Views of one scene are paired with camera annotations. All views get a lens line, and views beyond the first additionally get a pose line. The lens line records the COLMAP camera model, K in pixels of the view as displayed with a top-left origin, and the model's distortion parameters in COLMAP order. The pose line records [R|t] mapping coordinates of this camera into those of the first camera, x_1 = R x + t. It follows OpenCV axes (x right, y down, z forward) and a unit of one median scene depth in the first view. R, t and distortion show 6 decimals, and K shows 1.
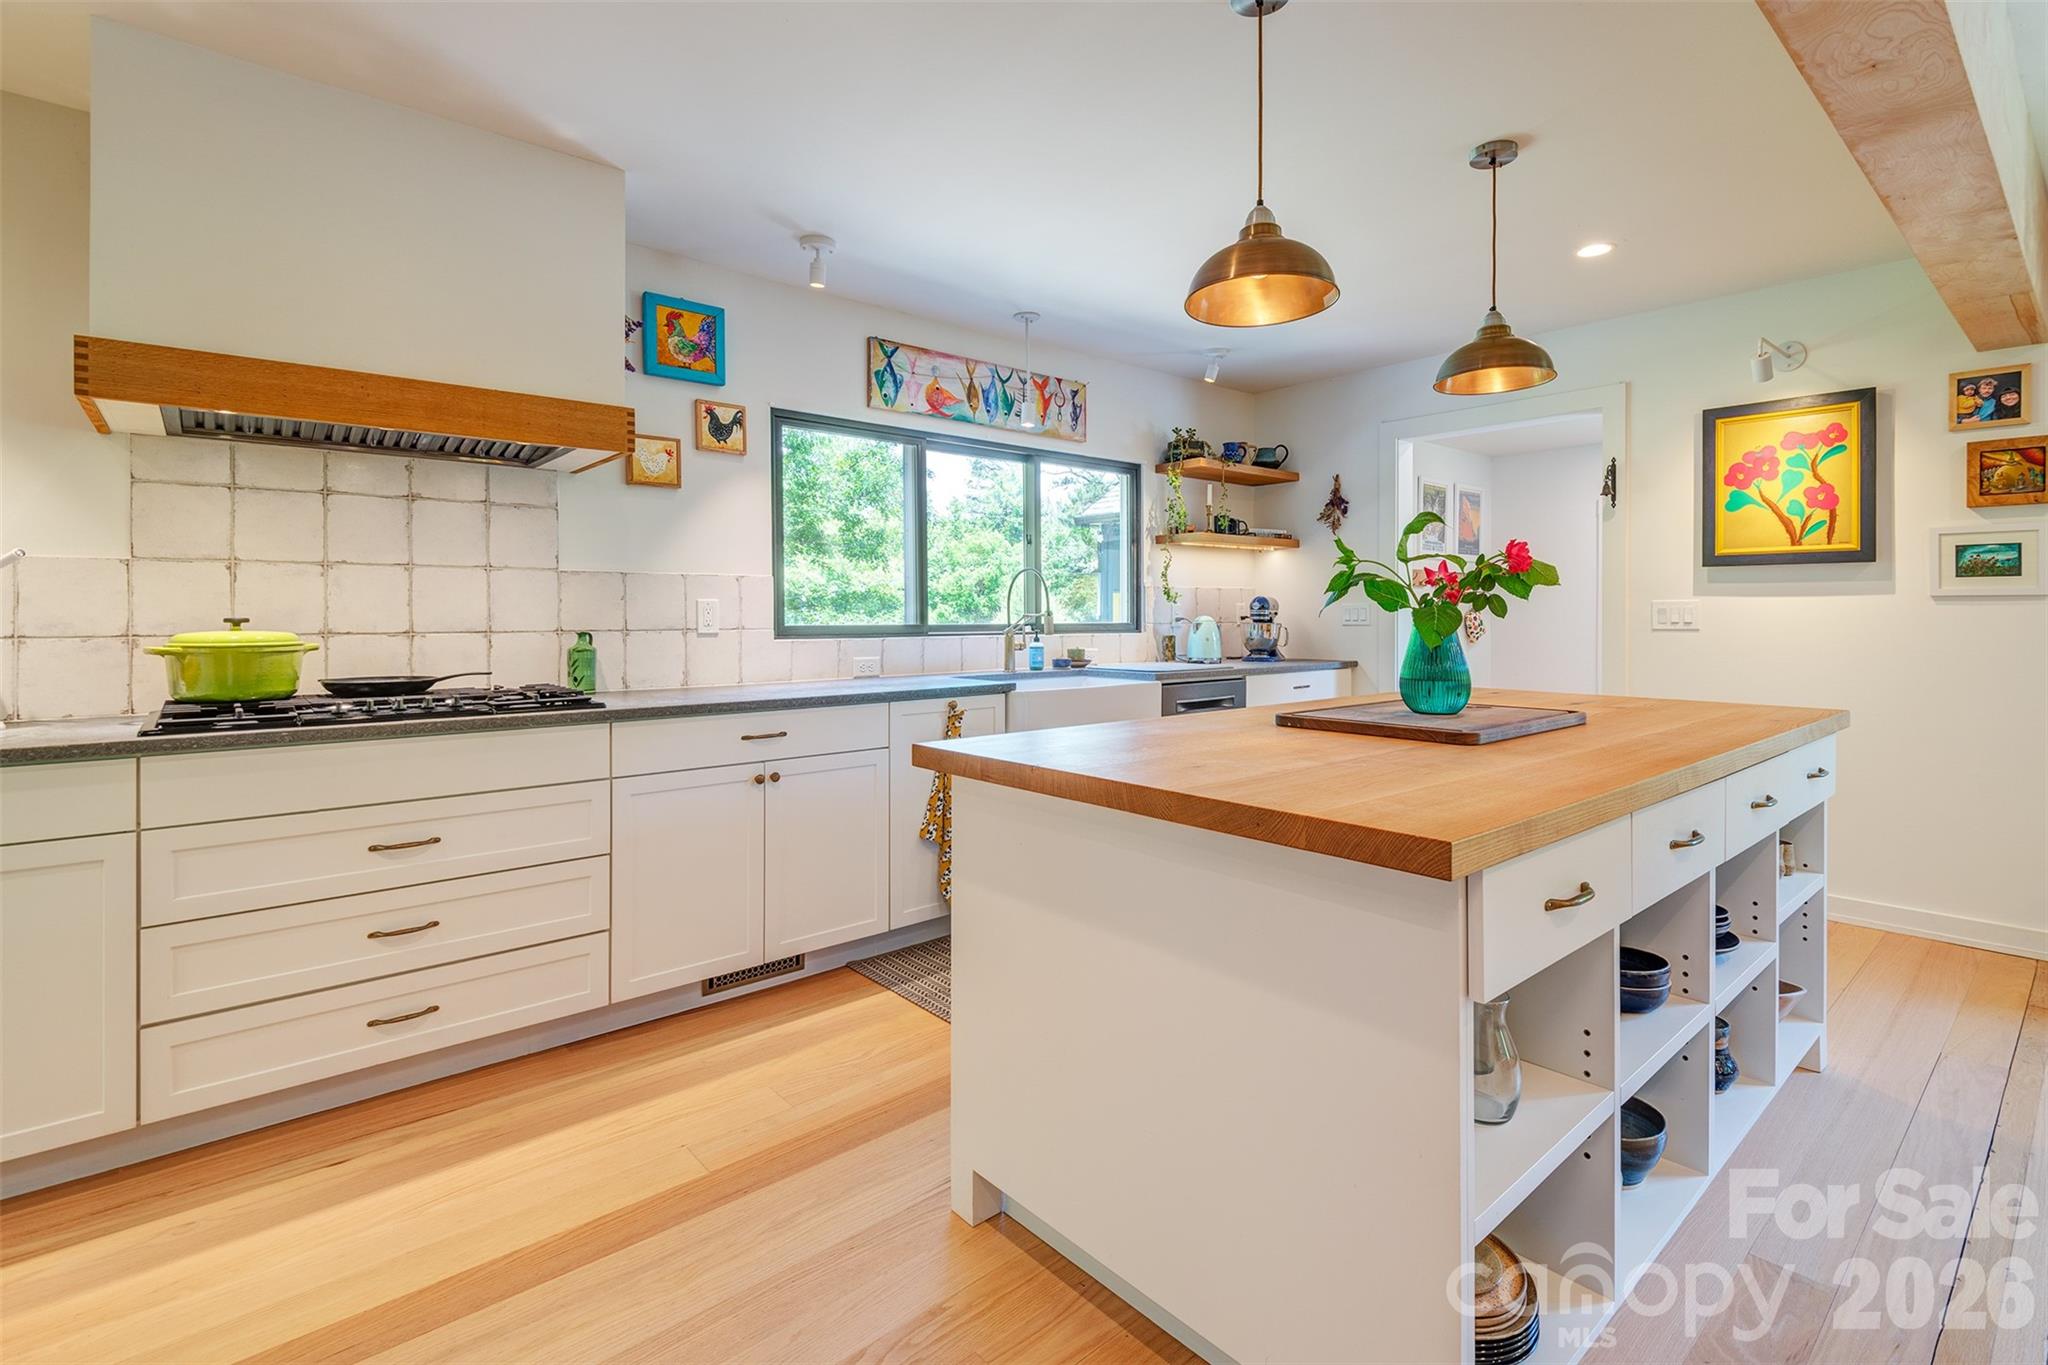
lens RADIAL K [[953.7, 0, 1041.0], [0, 953.7, 606.8], [0, 0, 1]] dist [0.035580, -0.015950]
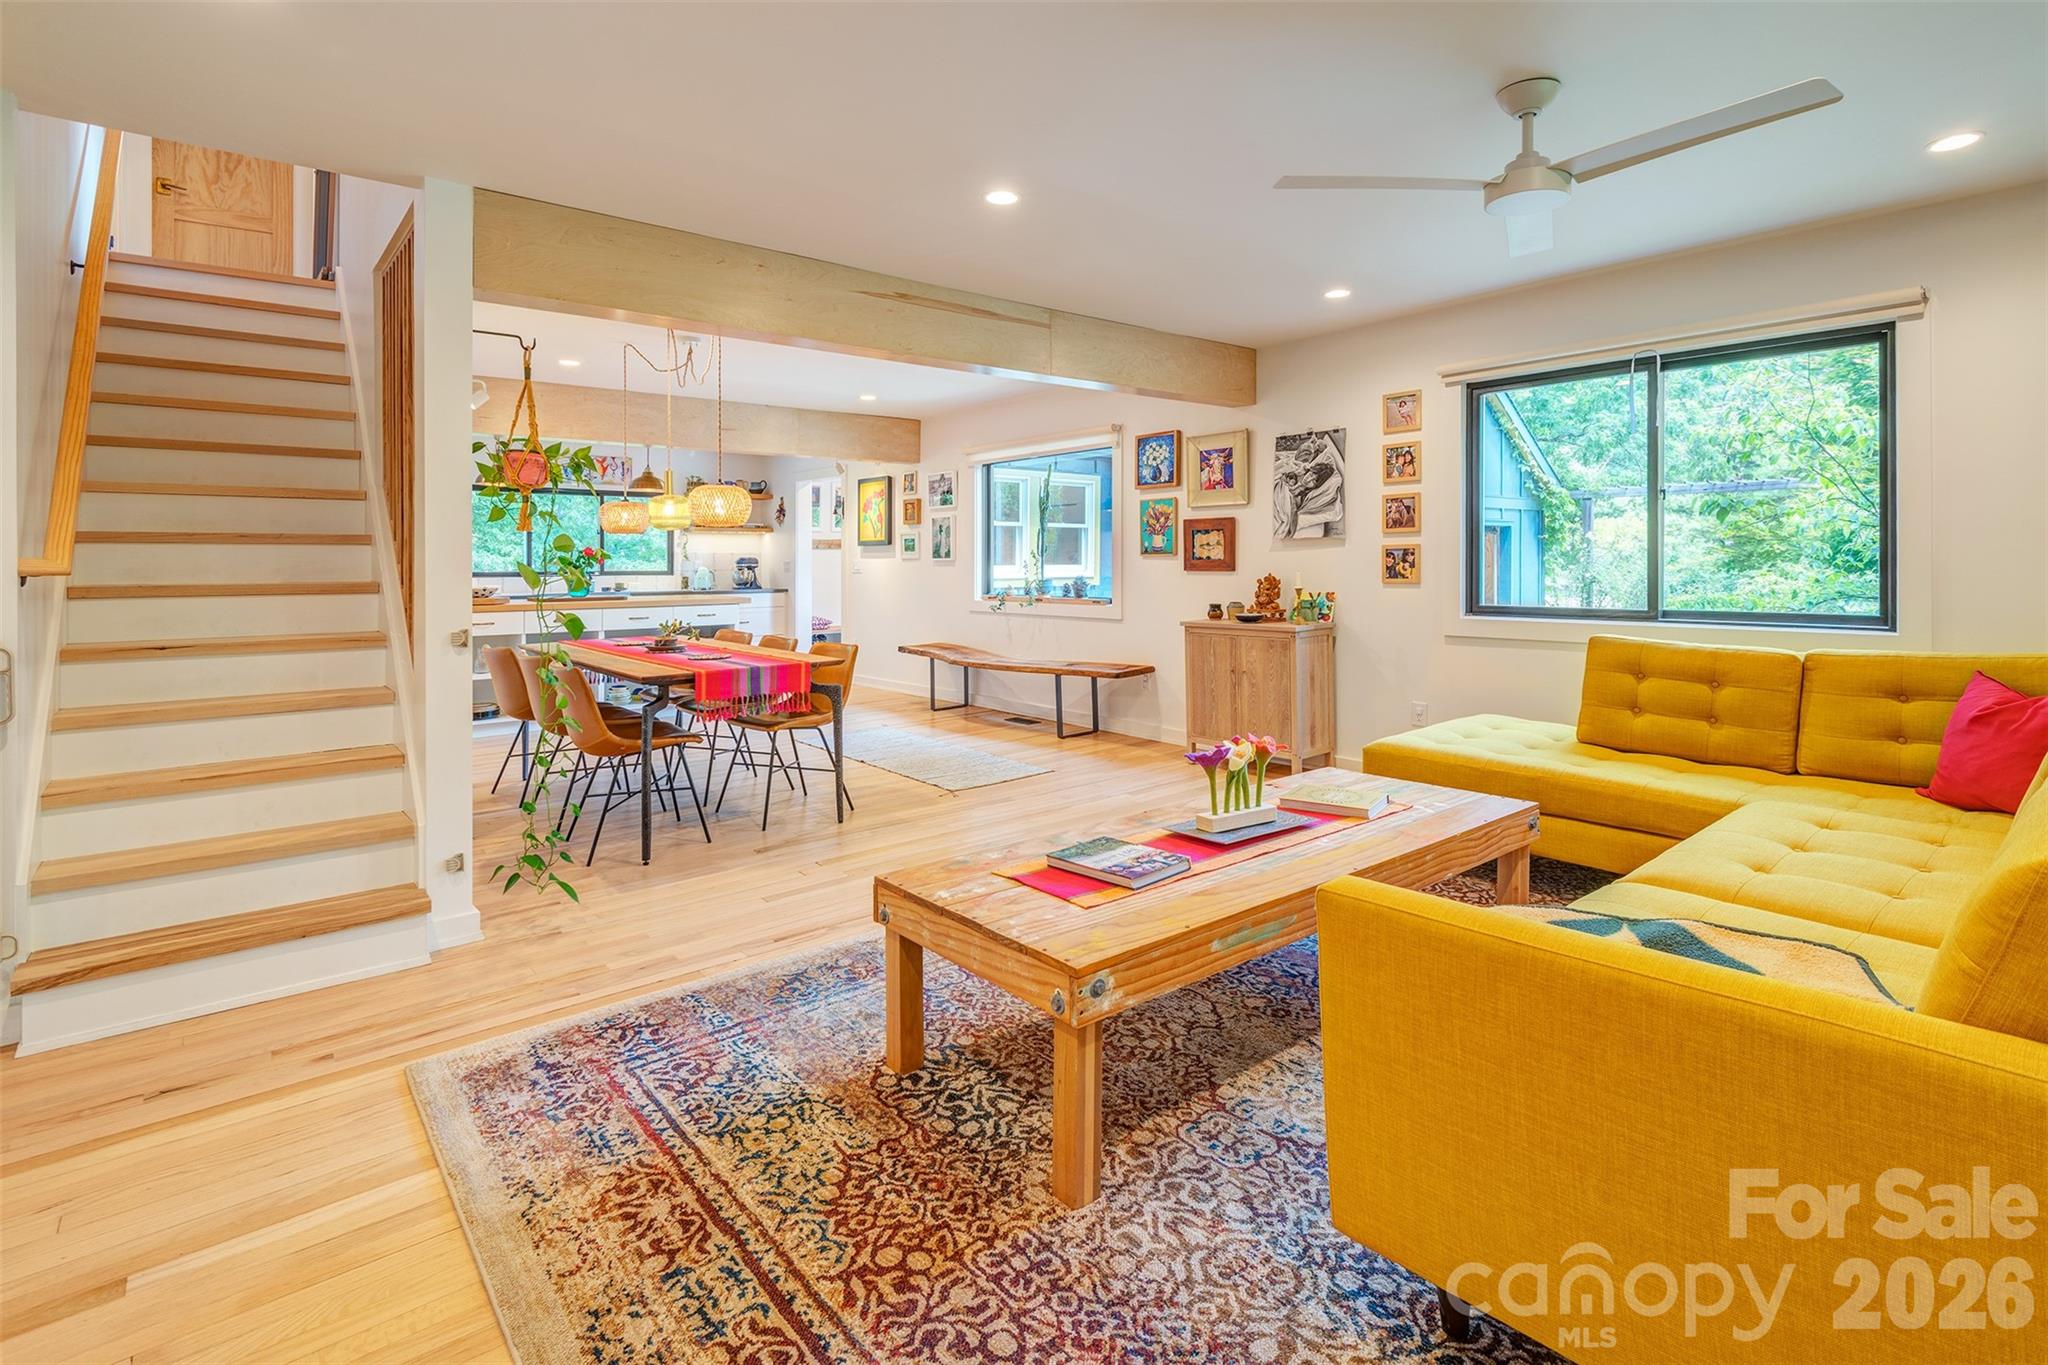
lens RADIAL K [[953.7, 0, 1027.8], [0, 953.7, 547.6], [0, 0, 1]] dist [0.035580, -0.015950]
pose [[0.999773, -0.005330, -0.020631, 1.185528], [0.005155, 0.999950, -0.008532, -0.015766], [0.020676, 0.008423, 0.999751, -1.350620]]
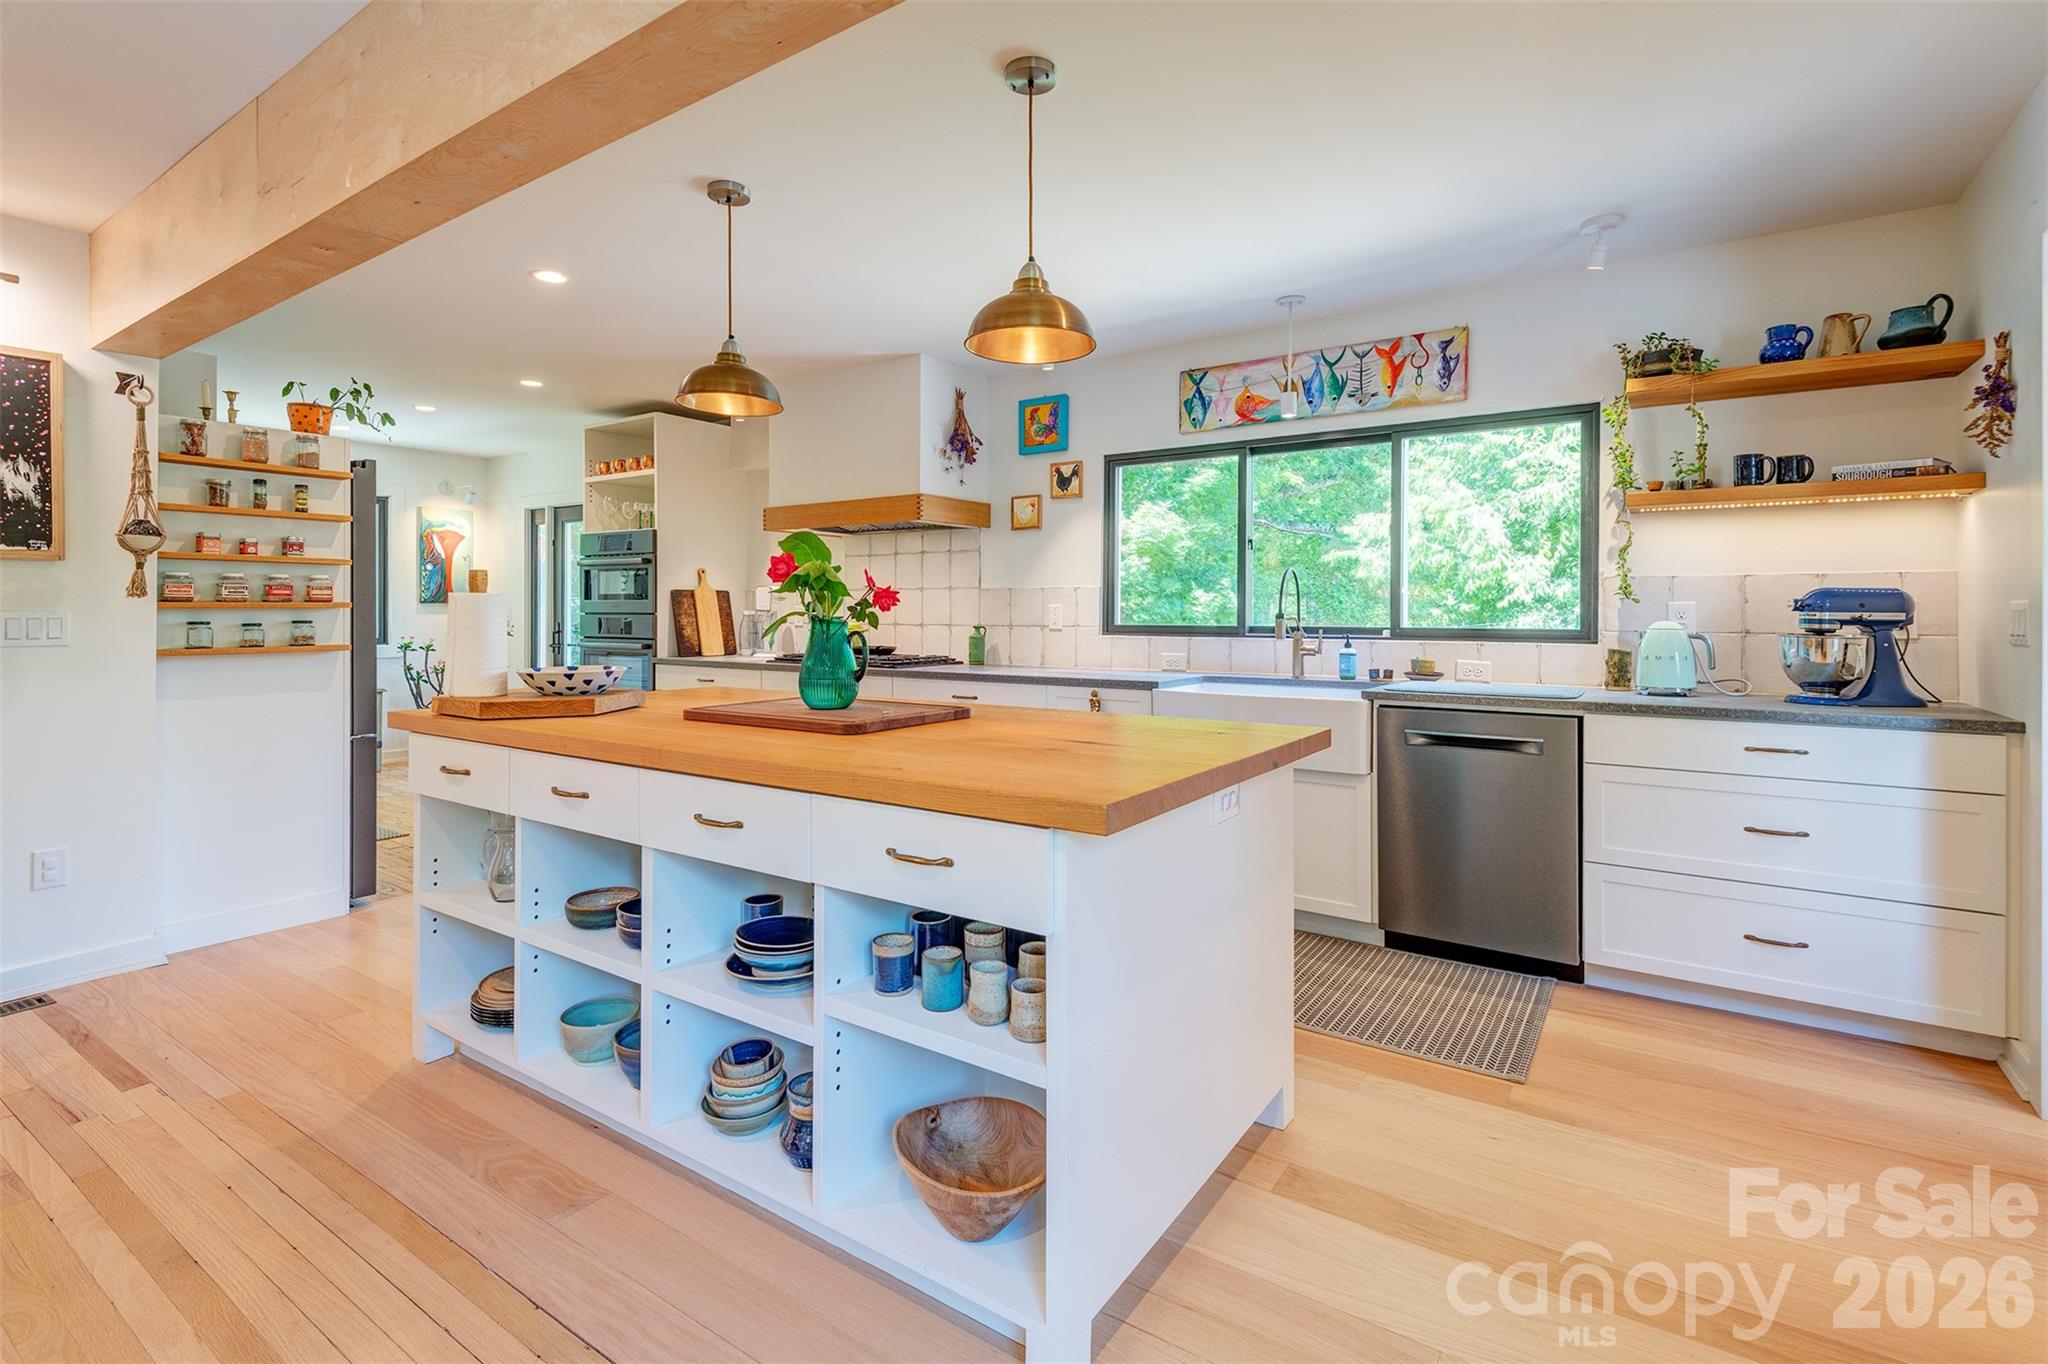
lens RADIAL K [[953.7, 0, 1051.5], [0, 953.7, 615.5], [0, 0, 1]] dist [0.035580, -0.015950]
pose [[0.257004, 0.005326, -0.966396, 0.897488], [0.005468, 0.999961, 0.006966, -0.001775], [0.966395, -0.007074, 0.256965, 0.568957]]
